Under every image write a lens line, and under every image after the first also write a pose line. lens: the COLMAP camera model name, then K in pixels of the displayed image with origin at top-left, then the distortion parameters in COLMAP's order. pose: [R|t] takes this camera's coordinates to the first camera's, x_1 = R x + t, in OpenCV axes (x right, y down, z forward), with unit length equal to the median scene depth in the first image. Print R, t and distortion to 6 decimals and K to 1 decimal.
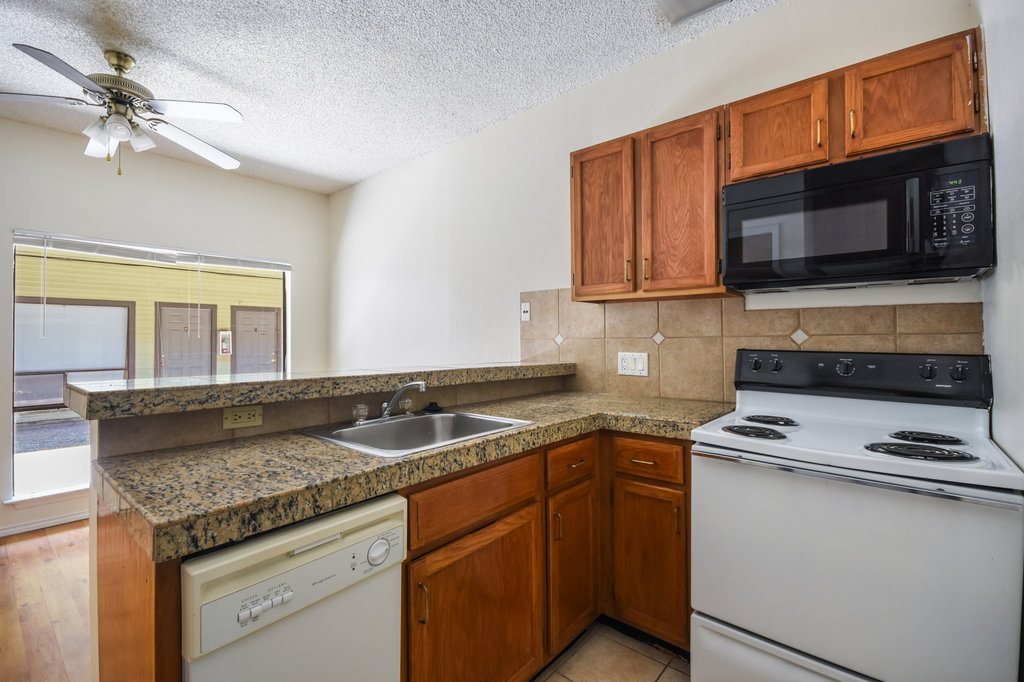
lens RADIAL K [[452.9, 0, 511.4], [0, 452.9, 332.6], [0, 0, 1]] dist [-0.002008, -0.000476]
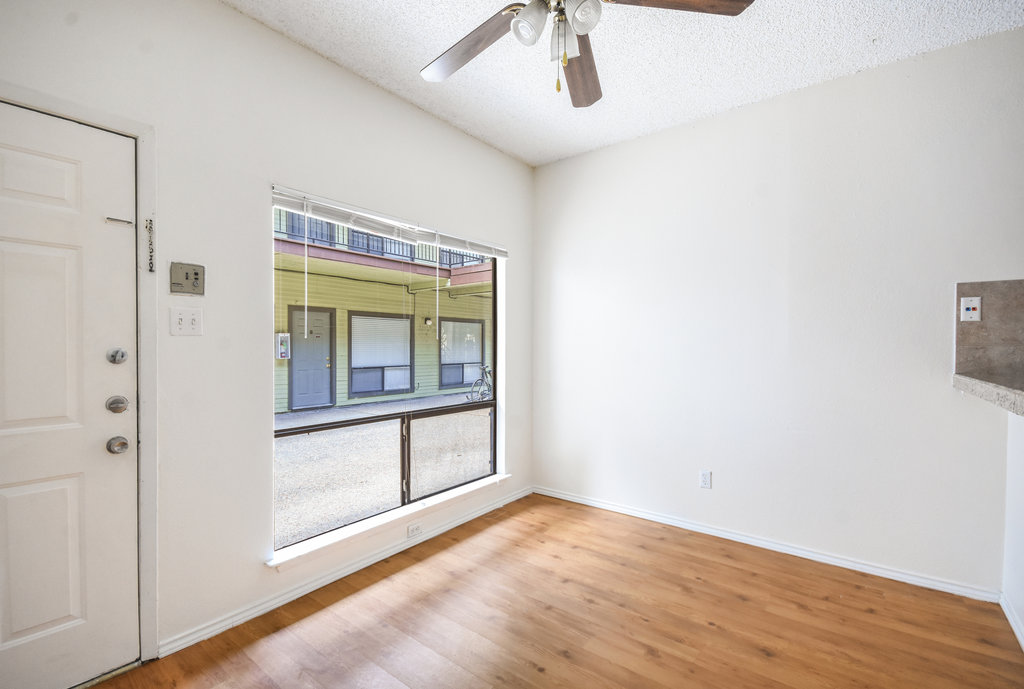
lens RADIAL K [[452.5, 0, 497.1], [0, 452.5, 351.4], [0, 0, 1]] dist [0.001286, -0.009384]
pose [[0.999775, 0.008000, 0.019658, -1.288979], [-0.008603, 0.999490, 0.030768, 0.013721], [-0.019401, -0.030930, 0.999333, 0.462058]]
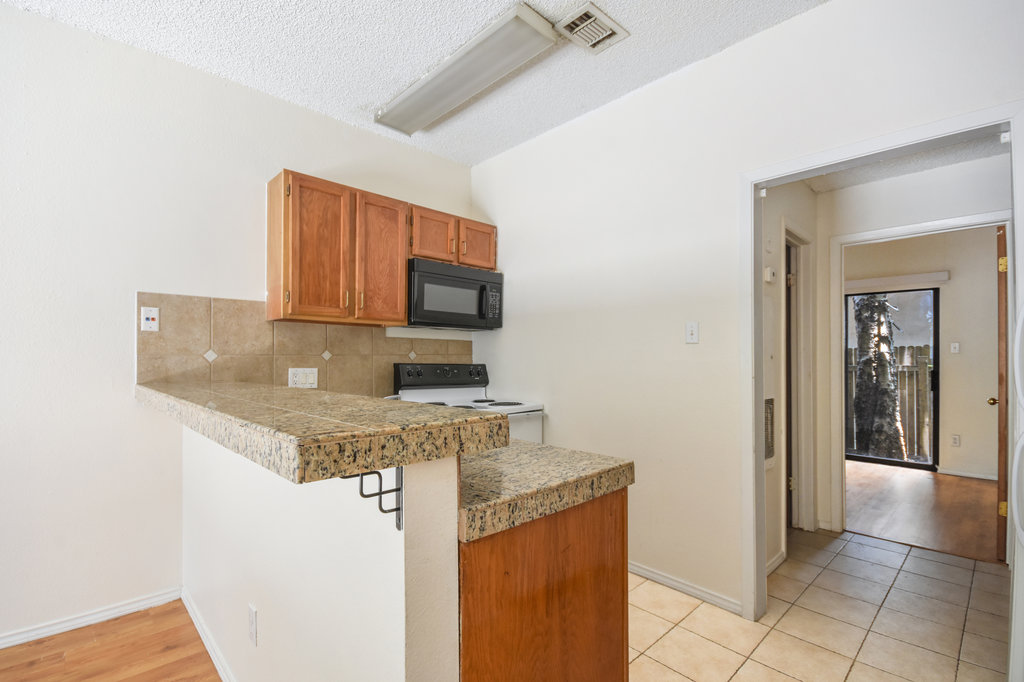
lens RADIAL K [[460.6, 0, 493.5], [0, 460.6, 354.0], [0, 0, 1]] dist [-0.000302, -0.000220]
pose [[0.118169, 0.008584, 0.992956, -1.116852], [-0.018801, 0.999803, -0.006405, 0.011031], [-0.992816, -0.017911, 0.118307, 0.573359]]
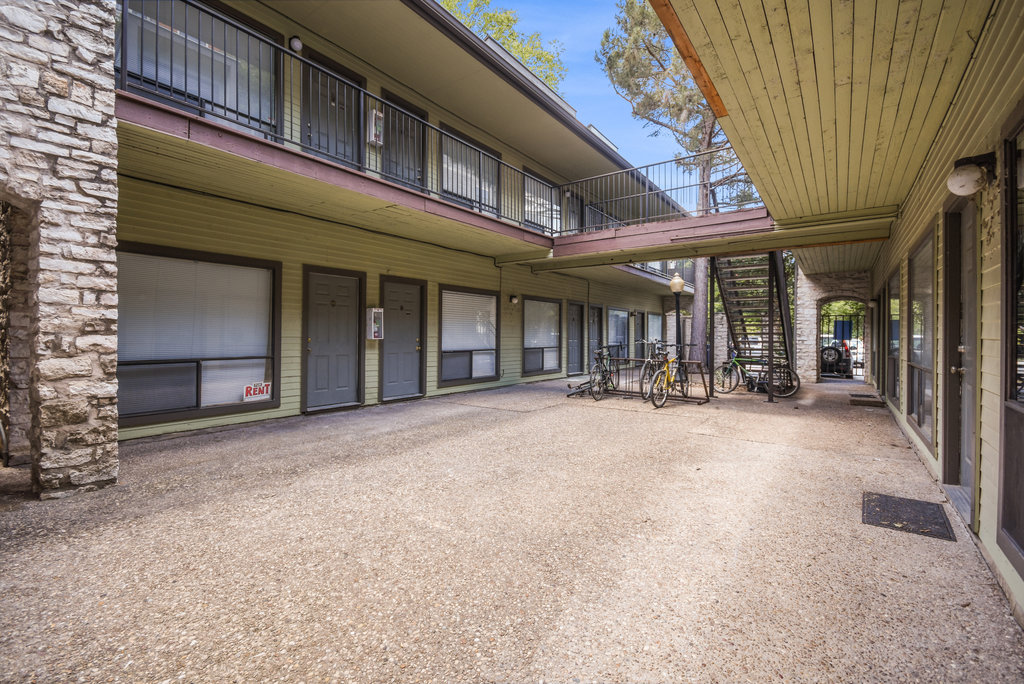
lens RADIAL K [[452.9, 0, 511.4], [0, 452.9, 333.6], [0, 0, 1]] dist [-0.002008, -0.000476]
pose [[0.997775, 0.018299, 0.064112, -2.686802], [-0.019729, 0.999569, 0.021755, 0.110061], [-0.063686, -0.022971, 0.997706, 1.397889]]
